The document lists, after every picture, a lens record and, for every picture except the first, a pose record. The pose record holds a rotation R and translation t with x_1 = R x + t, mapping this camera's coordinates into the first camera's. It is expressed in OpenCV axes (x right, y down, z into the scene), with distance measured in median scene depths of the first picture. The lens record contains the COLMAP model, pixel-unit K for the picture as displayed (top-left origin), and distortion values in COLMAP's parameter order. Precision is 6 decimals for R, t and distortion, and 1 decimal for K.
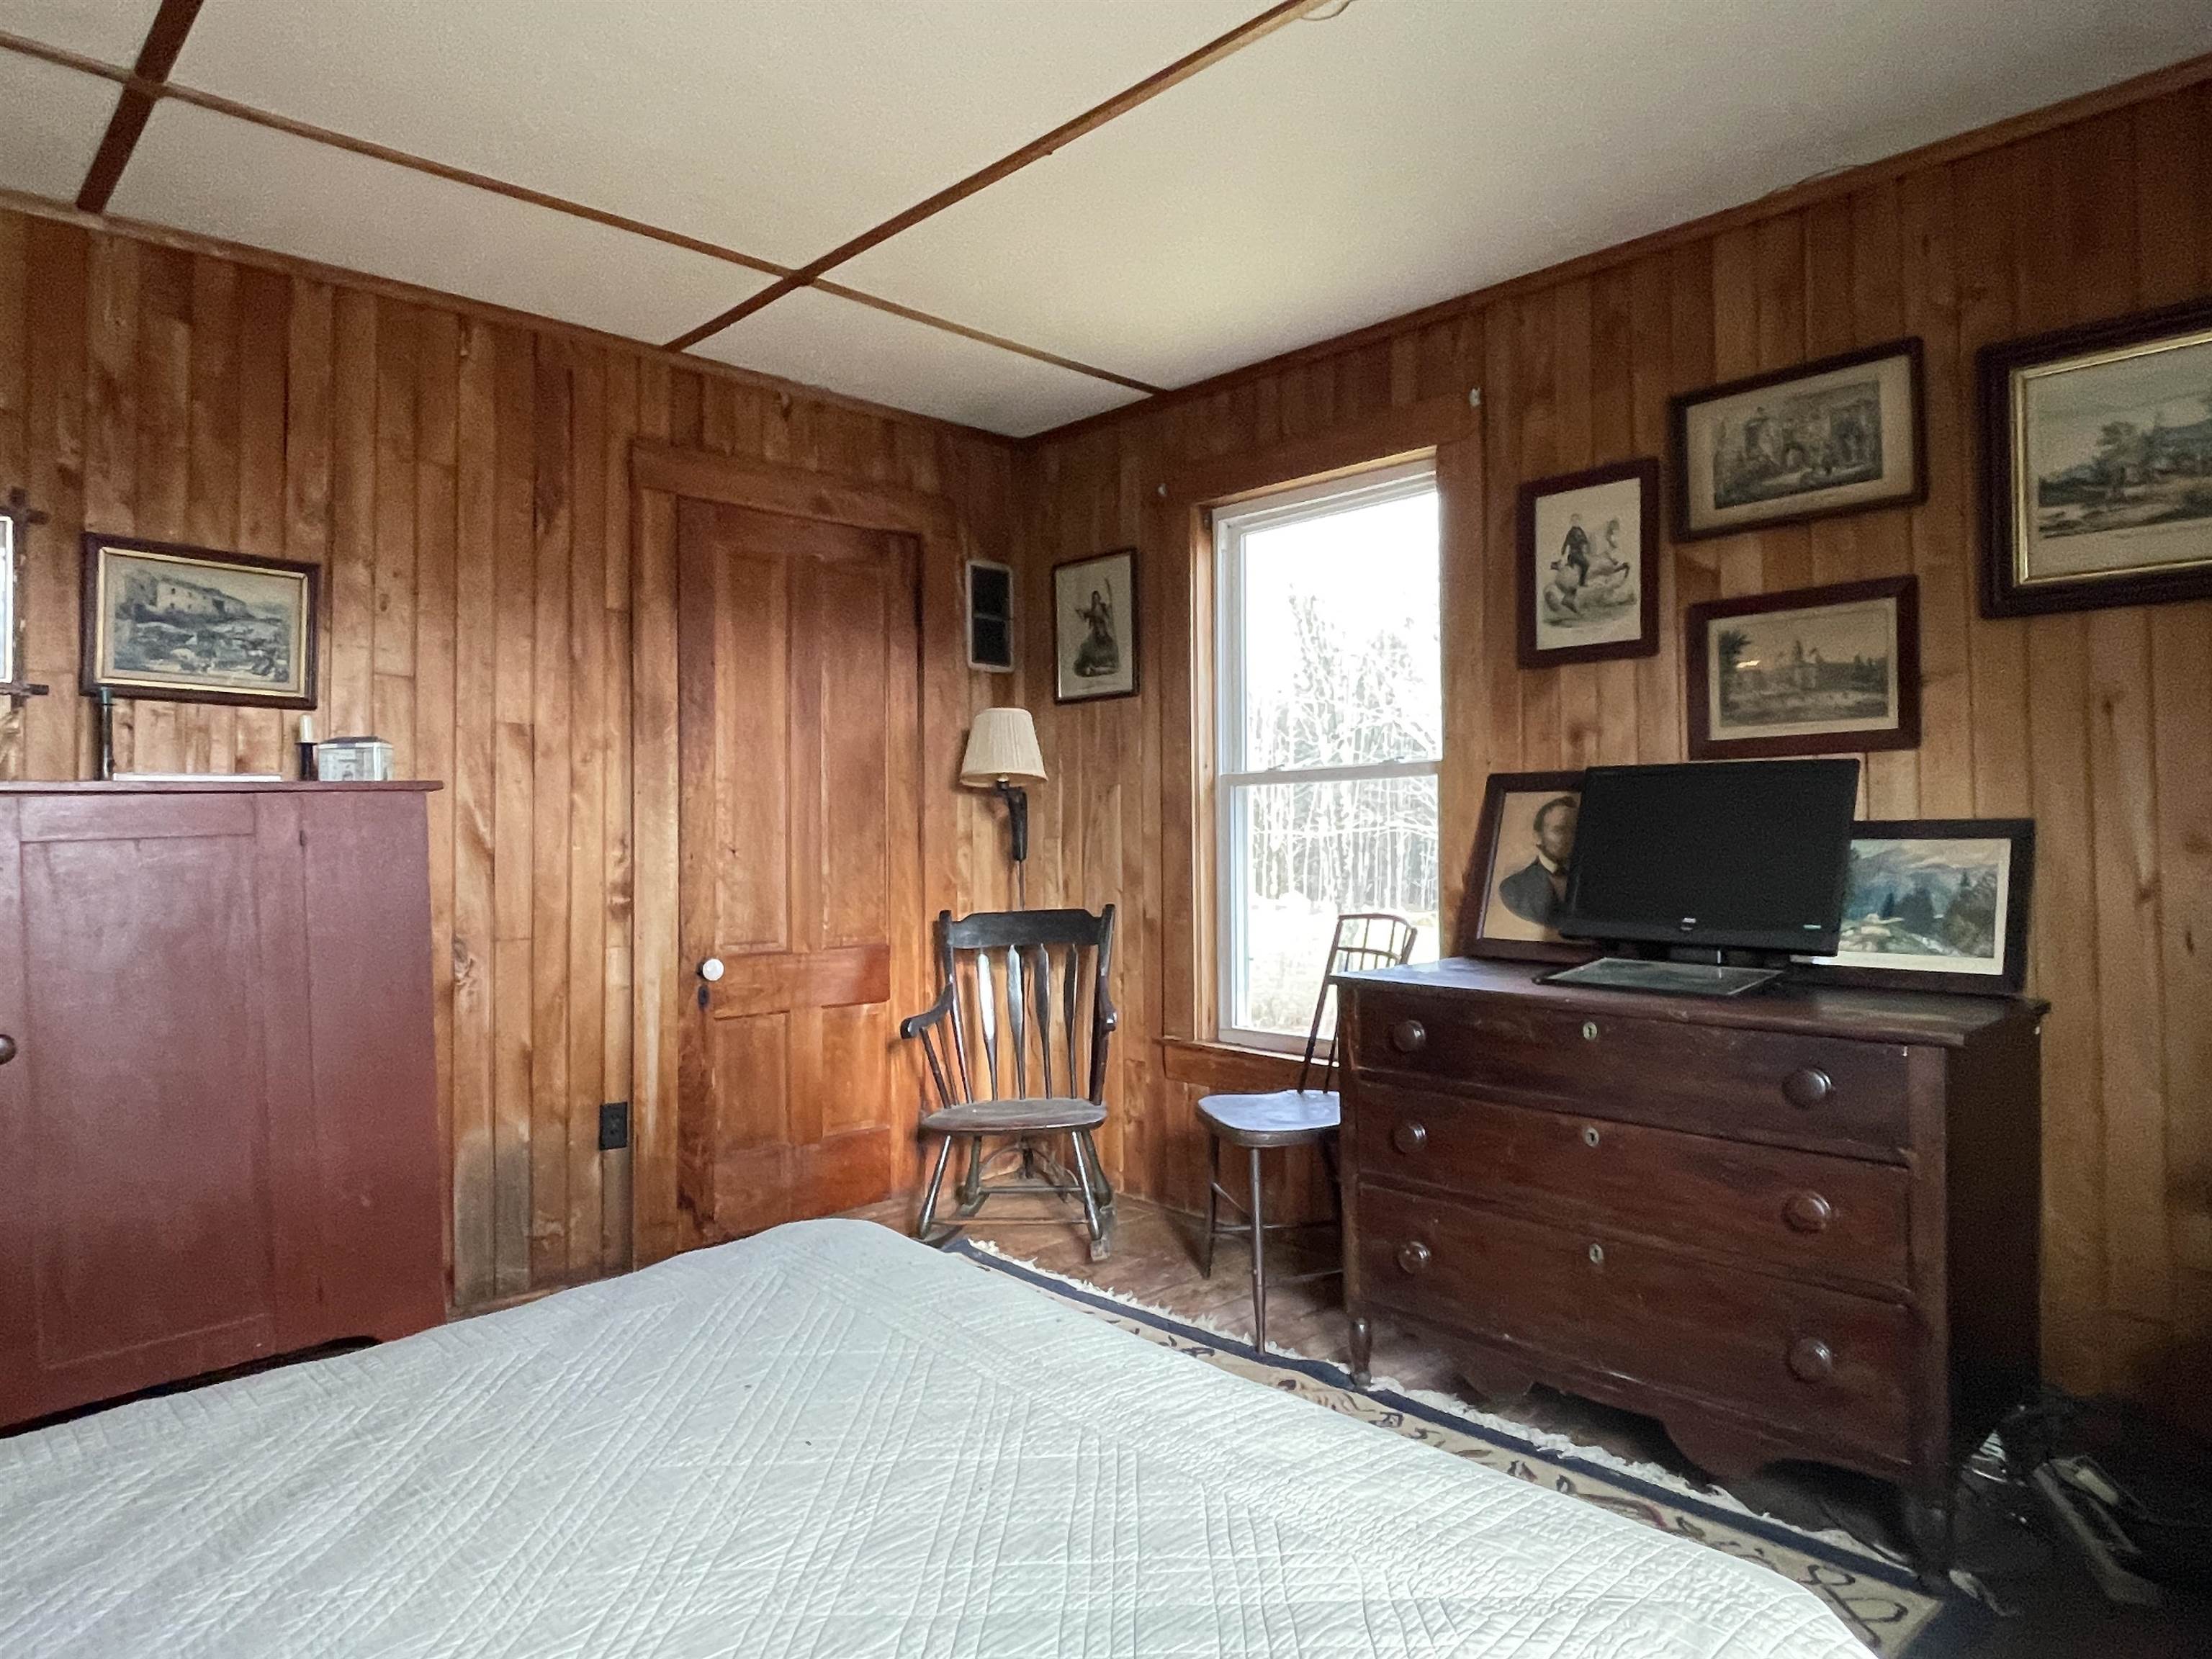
lens RADIAL K [[1345.4, 0, 1106.0], [0, 1345.4, 829.5], [0, 0, 1]] dist [-0.005509, -0.001282]
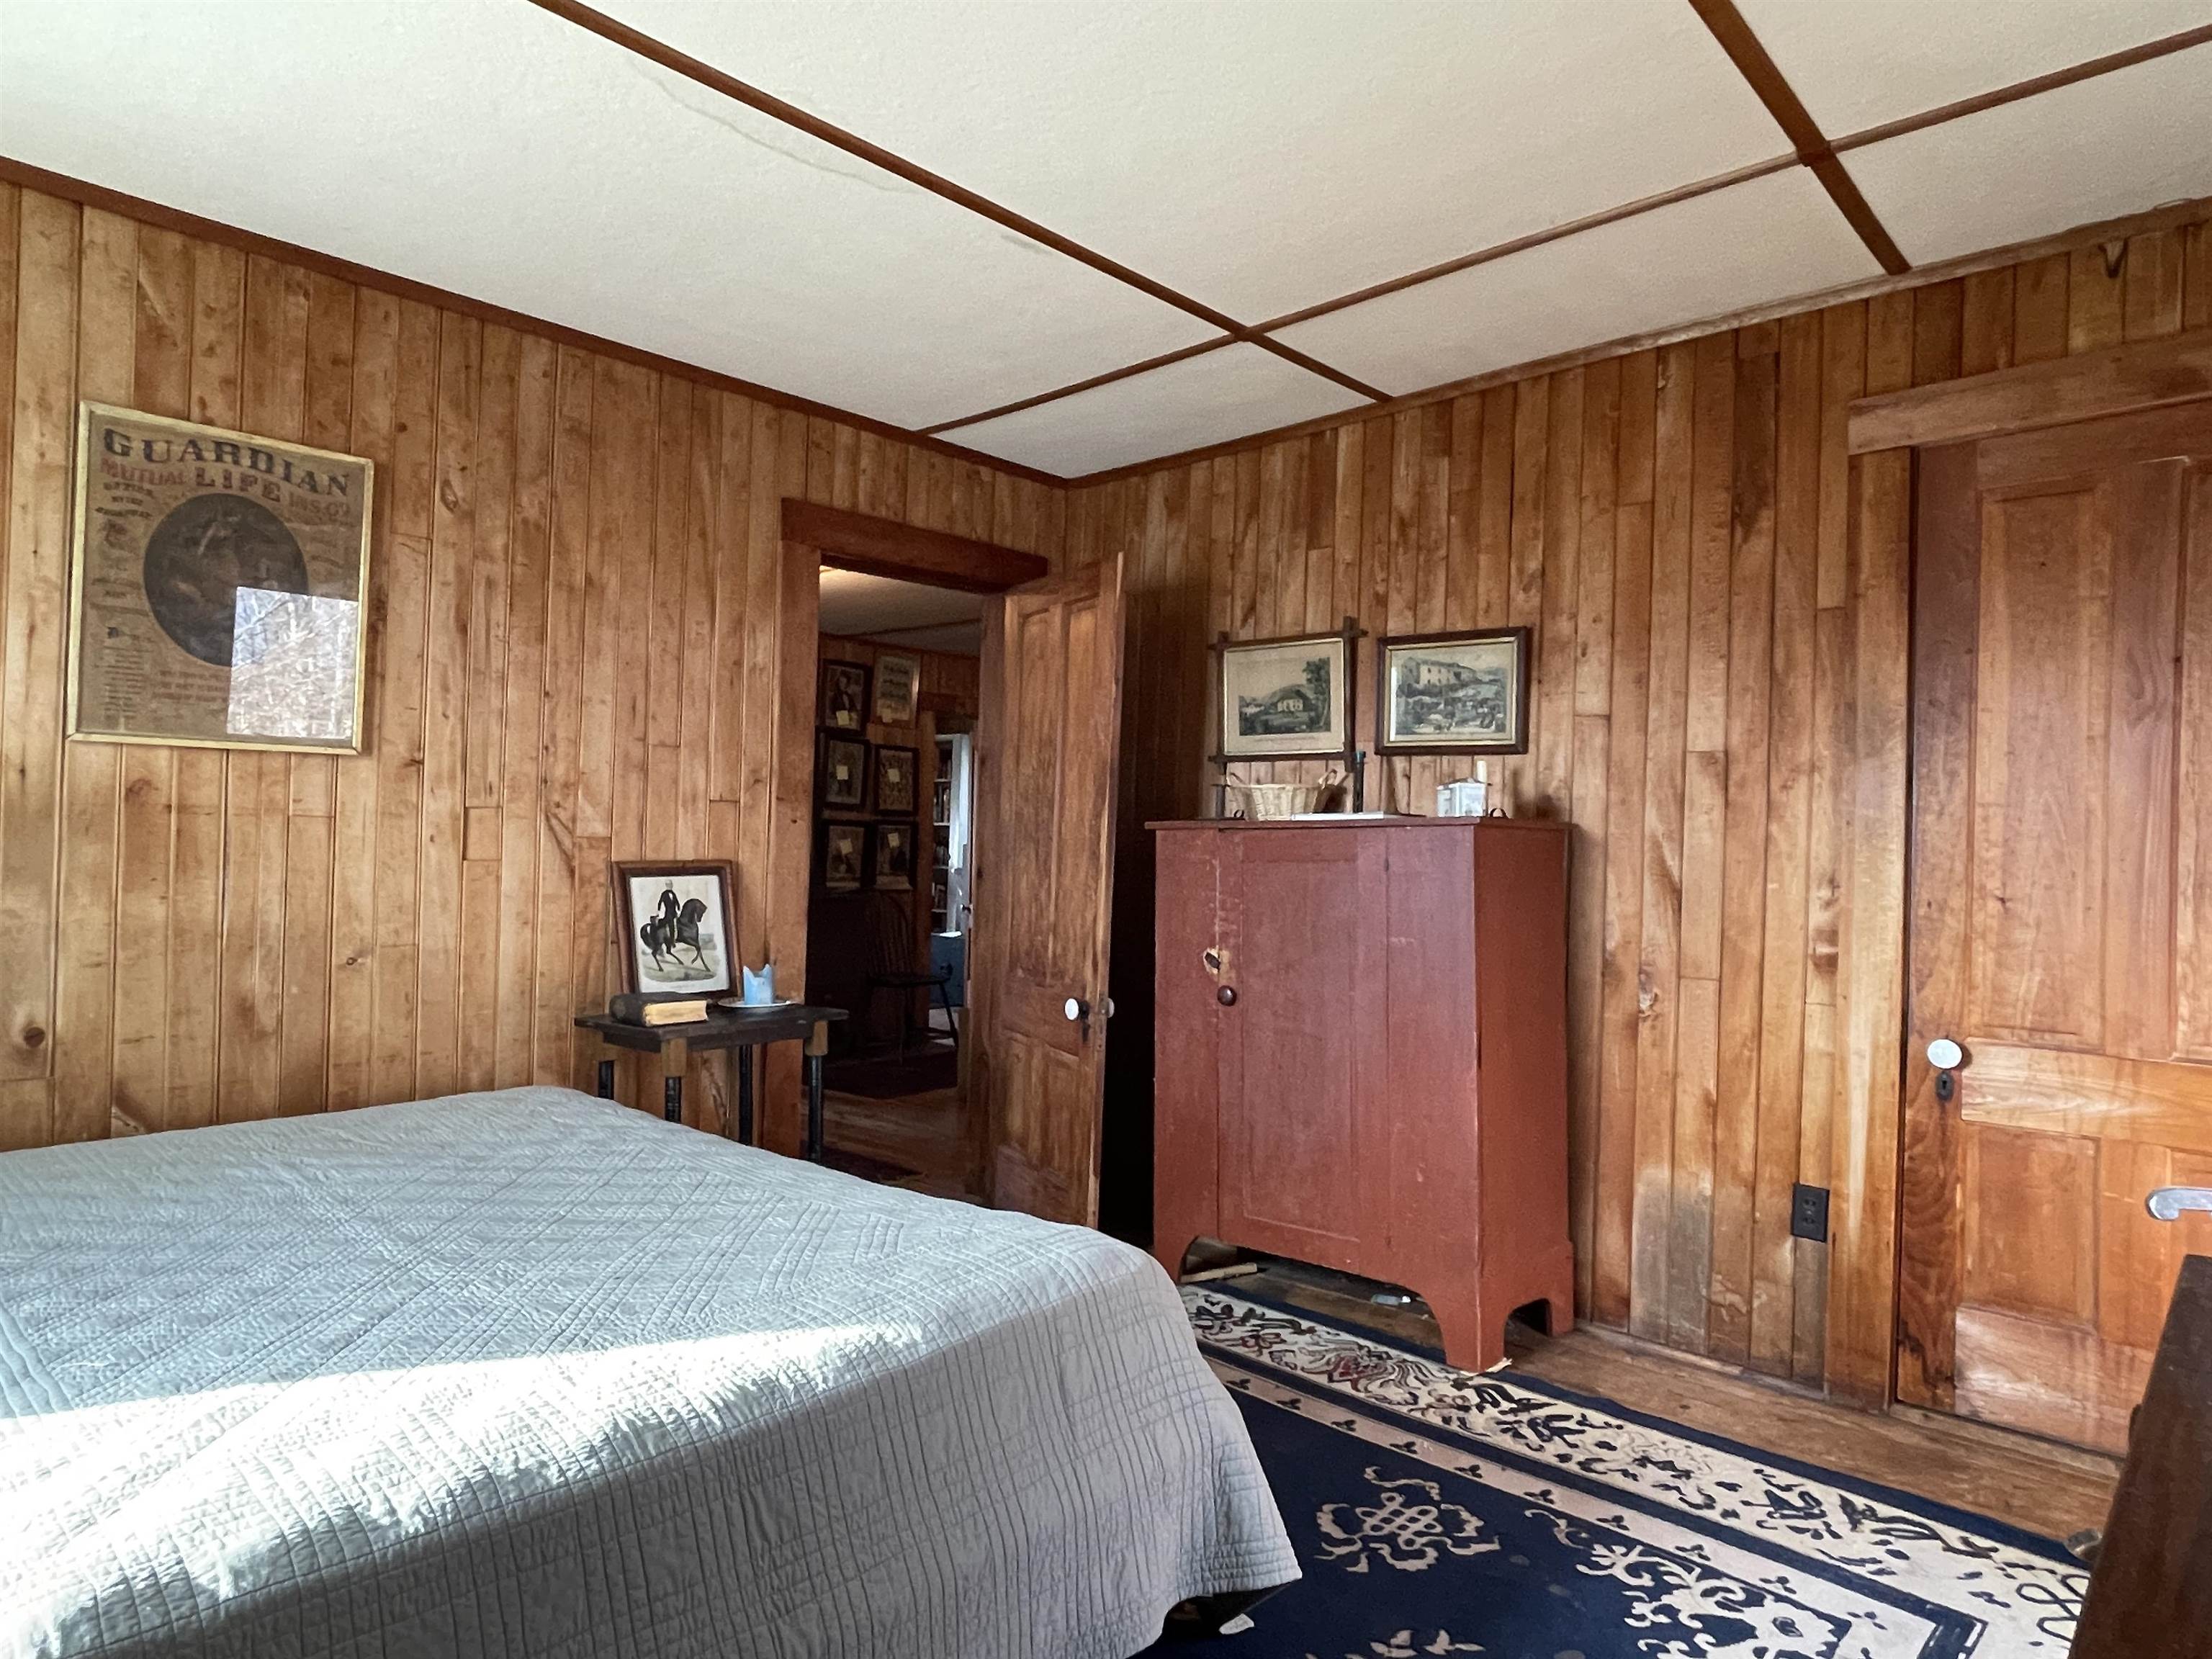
lens RADIAL K [[1324.9, 0, 1096.3], [0, 1324.9, 809.6], [0, 0, 1]] dist [0.001575, -0.003693]
pose [[0.061425, -0.006042, -0.998093, 0.476716], [-0.009463, 0.999933, -0.006635, -0.027870], [0.998067, 0.009852, 0.061364, 0.520452]]
